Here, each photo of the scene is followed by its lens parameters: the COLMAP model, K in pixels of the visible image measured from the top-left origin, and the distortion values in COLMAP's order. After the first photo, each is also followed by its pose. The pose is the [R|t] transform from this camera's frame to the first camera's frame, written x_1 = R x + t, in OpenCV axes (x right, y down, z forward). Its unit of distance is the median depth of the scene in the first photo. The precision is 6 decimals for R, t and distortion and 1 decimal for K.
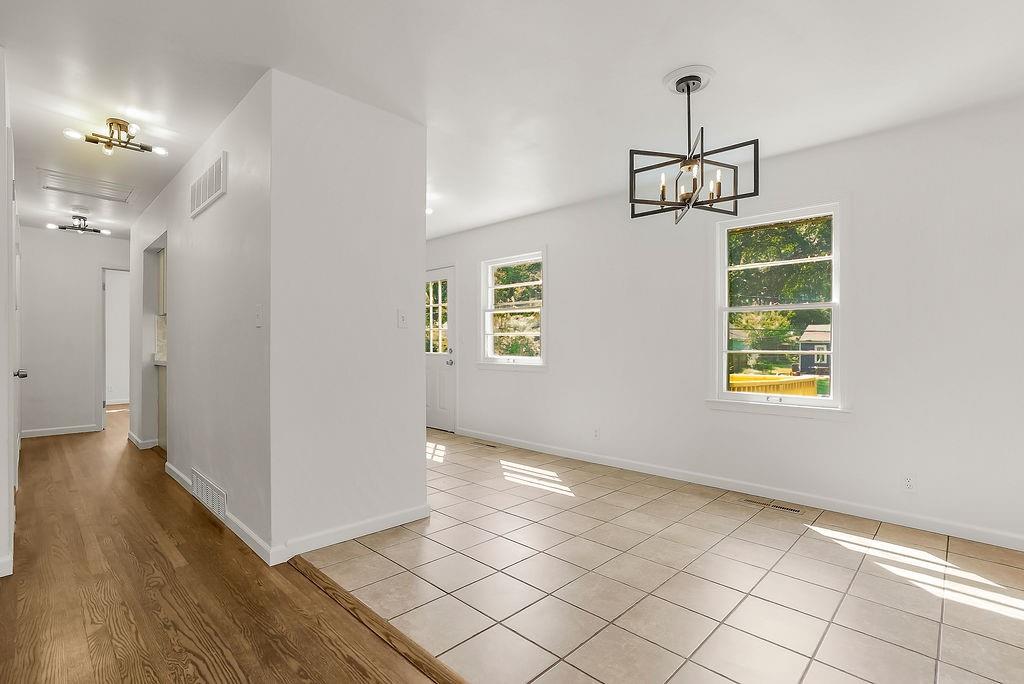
lens RADIAL K [[479.2, 0, 511.0], [0, 479.2, 345.1], [0, 0, 1]] dist [-0.031193, 0.014907]
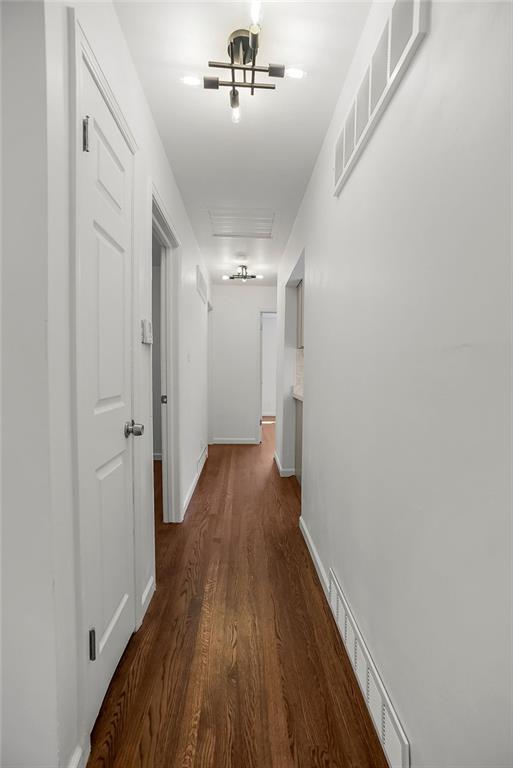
lens RADIAL K [[359.4, 0, 256.7], [0, 359.4, 385.6], [0, 0, 1]] dist [-0.031193, 0.014907]
pose [[0.725275, 0.033709, -0.687634, -0.274397], [-0.005572, 0.999055, 0.043098, -0.016601], [0.688437, -0.027426, 0.724777, 0.378915]]
